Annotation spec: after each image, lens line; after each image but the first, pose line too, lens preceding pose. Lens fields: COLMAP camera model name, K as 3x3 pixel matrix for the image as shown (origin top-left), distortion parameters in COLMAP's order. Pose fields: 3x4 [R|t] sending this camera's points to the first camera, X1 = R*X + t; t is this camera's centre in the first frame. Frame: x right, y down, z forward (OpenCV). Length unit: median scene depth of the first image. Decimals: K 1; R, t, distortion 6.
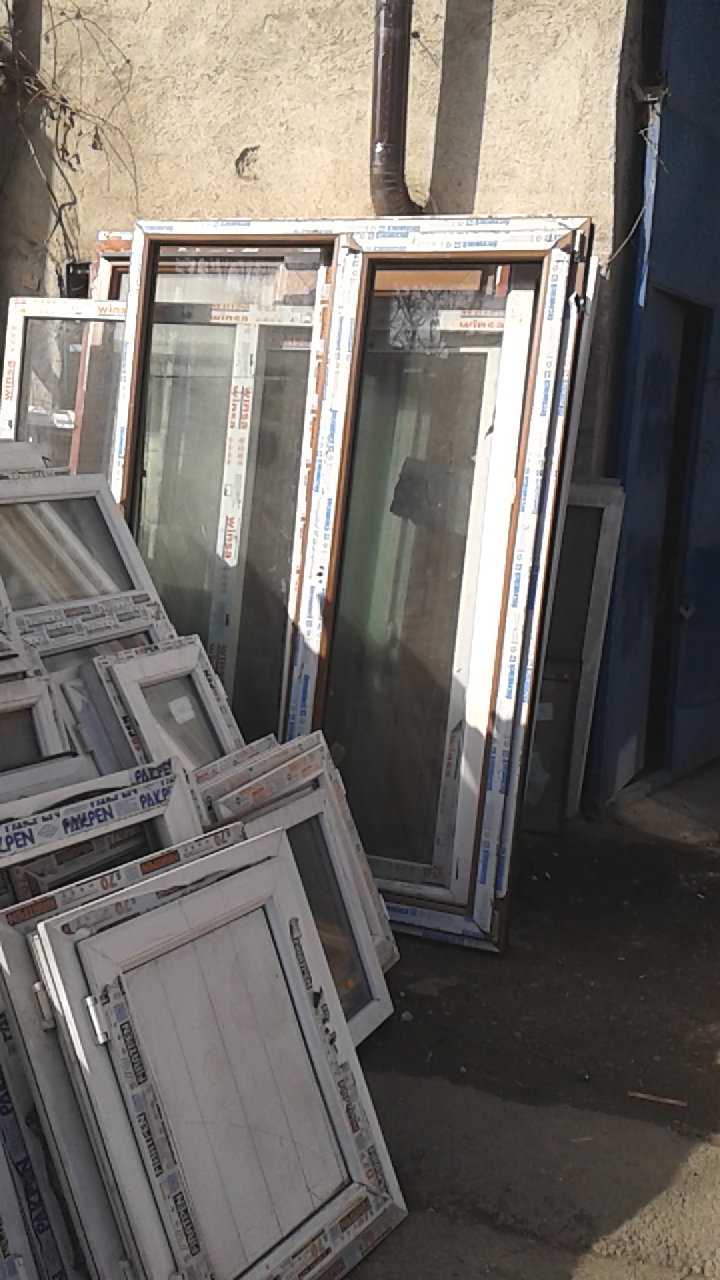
lens RADIAL K [[1207.9, 0, 357.7], [0, 1207.9, 663.0], [0, 0, 1]] dist [0.195450, -0.447649]
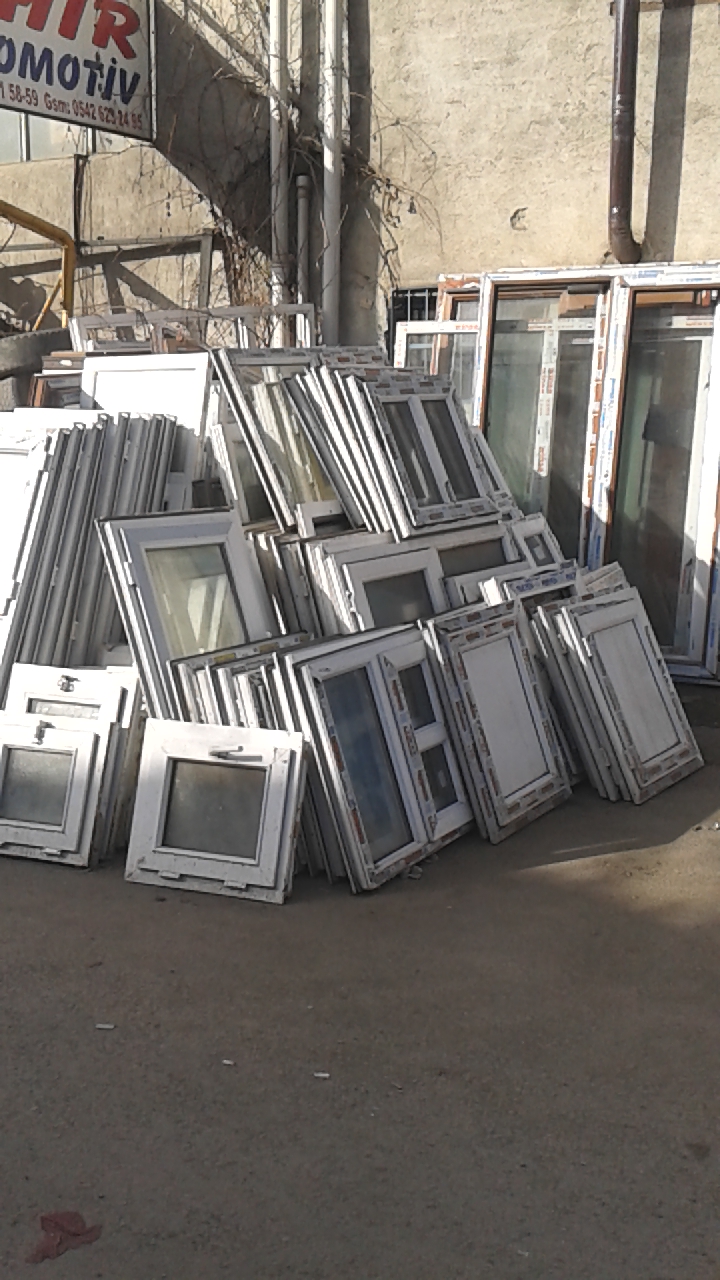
lens RADIAL K [[1255.1, 0, 362.7], [0, 1255.1, 675.4], [0, 0, 1]] dist [0.215799, -0.535270]
pose [[0.997815, -0.036142, -0.055310, -0.231918], [0.037900, 0.998798, 0.031080, 0.113521], [0.054121, -0.033108, 0.997985, -0.667590]]
